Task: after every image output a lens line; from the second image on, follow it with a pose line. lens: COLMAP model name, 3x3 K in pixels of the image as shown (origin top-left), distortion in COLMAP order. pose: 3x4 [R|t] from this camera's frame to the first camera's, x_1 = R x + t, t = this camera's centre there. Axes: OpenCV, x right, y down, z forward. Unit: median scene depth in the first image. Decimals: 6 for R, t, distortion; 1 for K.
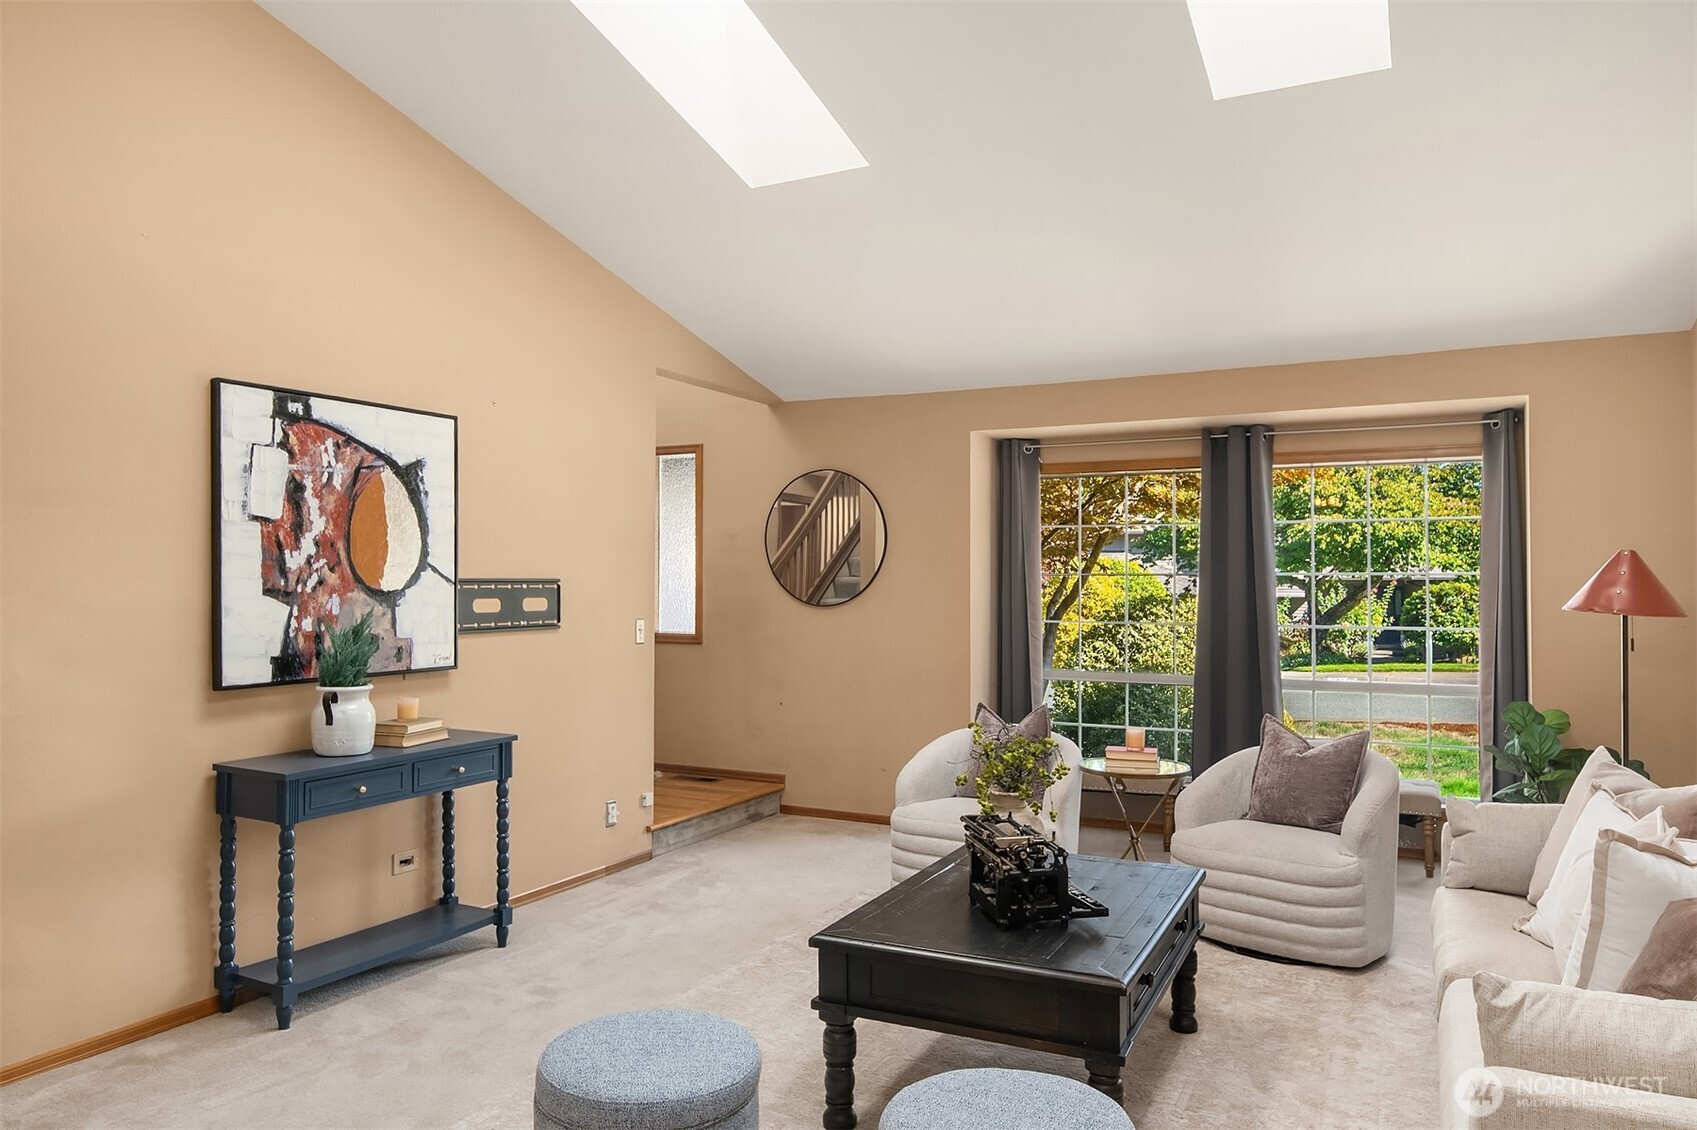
lens RADIAL K [[1122.9, 0, 793.9], [0, 1122.9, 556.0], [0, 0, 1]] dist [-0.001103, -0.006179]
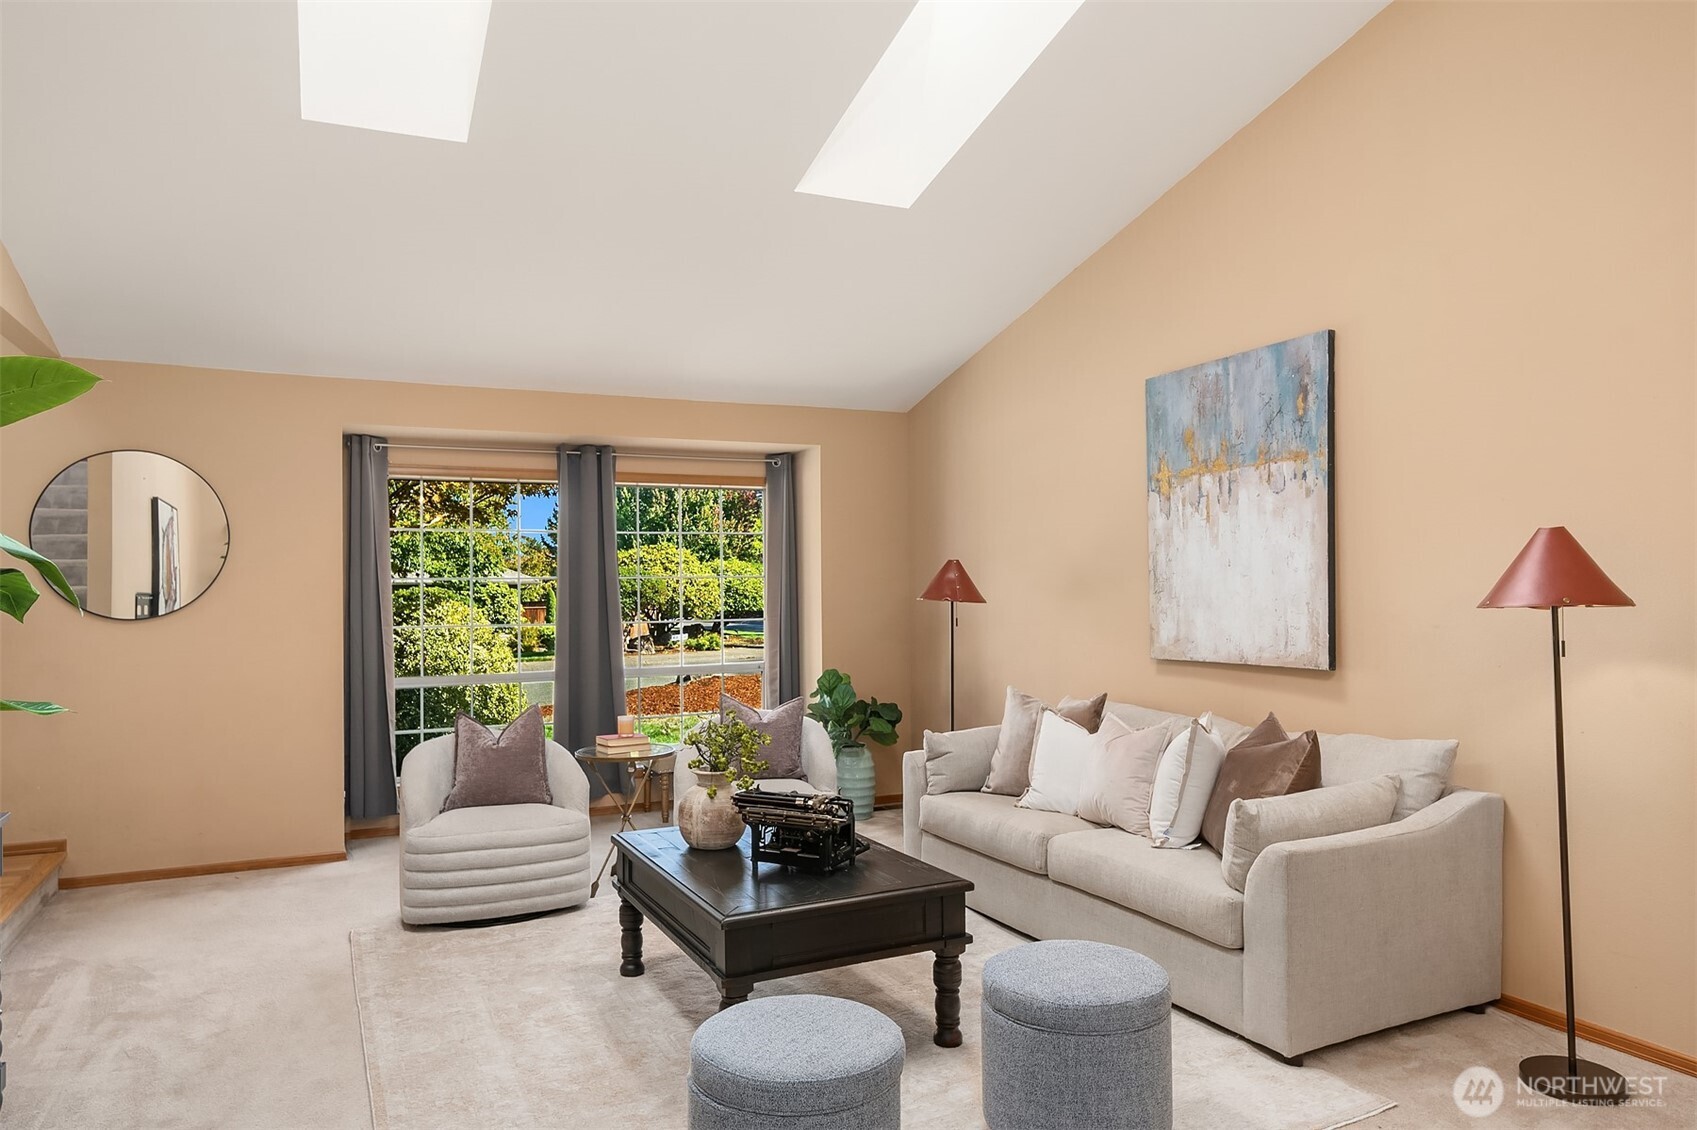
lens RADIAL K [[1122.9, 0, 837.7], [0, 1122.9, 568.0], [0, 0, 1]] dist [-0.001103, -0.006179]
pose [[0.605818, 0.004202, 0.795592, -0.388193], [-0.008456, 0.999964, 0.001157, 0.003630], [-0.795559, -0.007429, 0.605831, 0.143251]]
